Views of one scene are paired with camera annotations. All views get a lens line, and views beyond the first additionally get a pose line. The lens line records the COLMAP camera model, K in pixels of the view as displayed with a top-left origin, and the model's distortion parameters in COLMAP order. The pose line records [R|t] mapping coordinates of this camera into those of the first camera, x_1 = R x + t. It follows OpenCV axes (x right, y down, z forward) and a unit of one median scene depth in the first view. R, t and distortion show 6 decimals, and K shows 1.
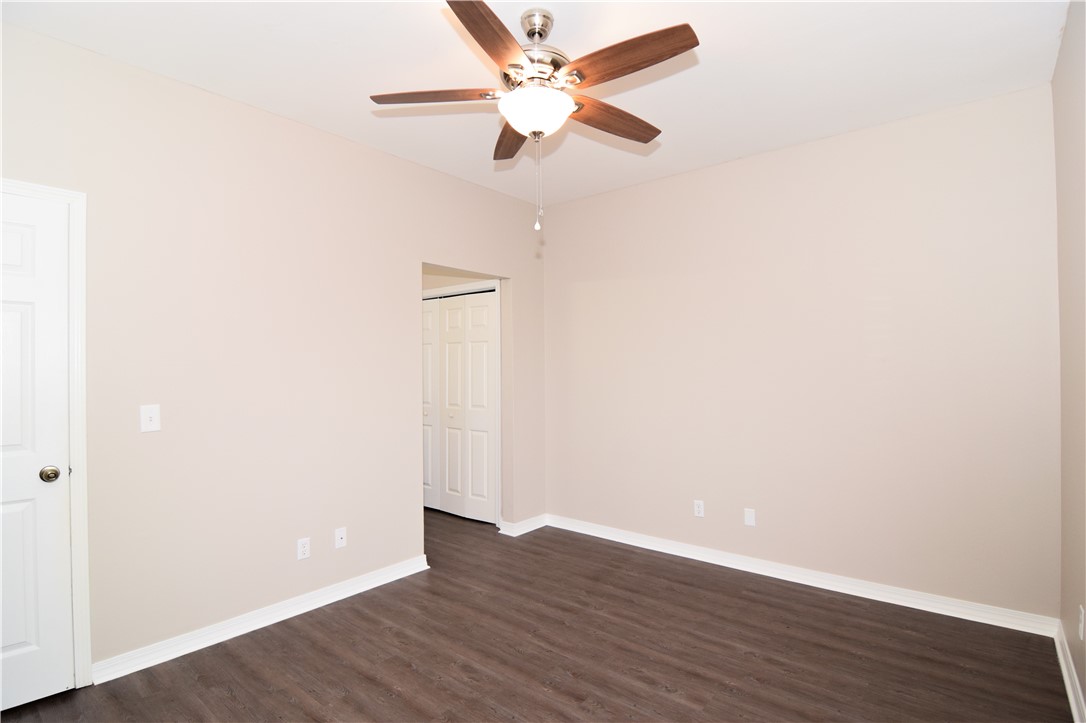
lens RADIAL K [[523.2, 0, 542.9], [0, 523.2, 366.8], [0, 0, 1]] dist [-0.005521, -0.009158]
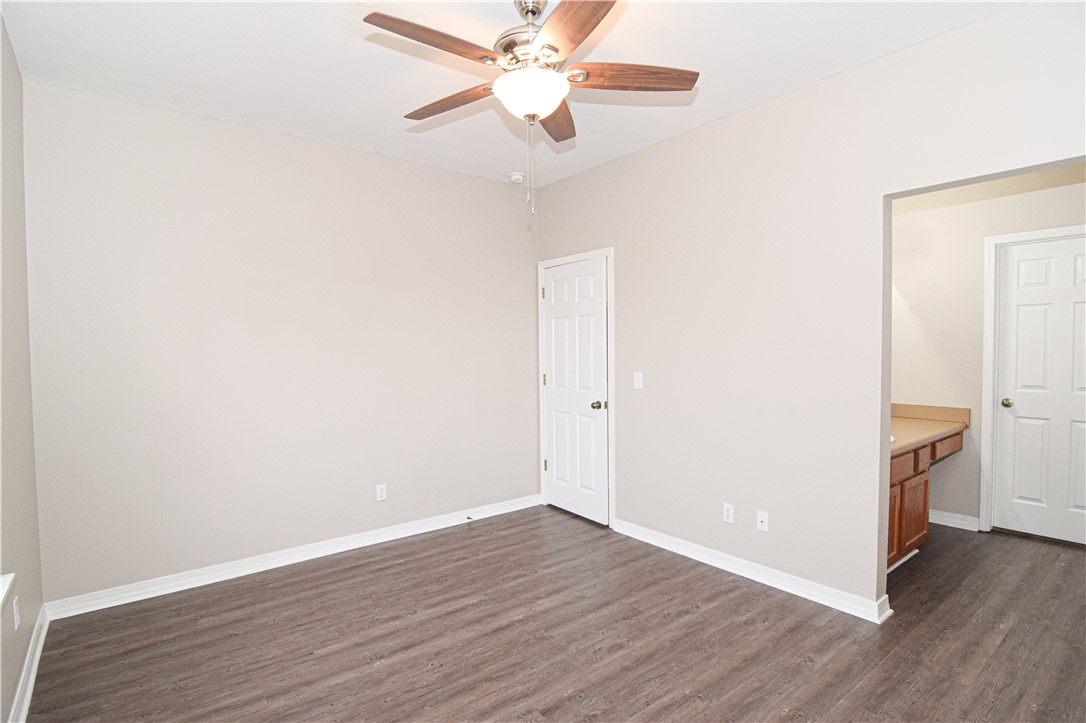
lens RADIAL K [[523.2, 0, 542.9], [0, 523.2, 366.8], [0, 0, 1]] dist [-0.005521, -0.009158]
pose [[-0.173899, 0.050456, -0.983470, 0.770523], [0.020845, 0.998651, 0.047549, -0.021145], [0.984543, -0.012232, -0.174716, 0.934136]]
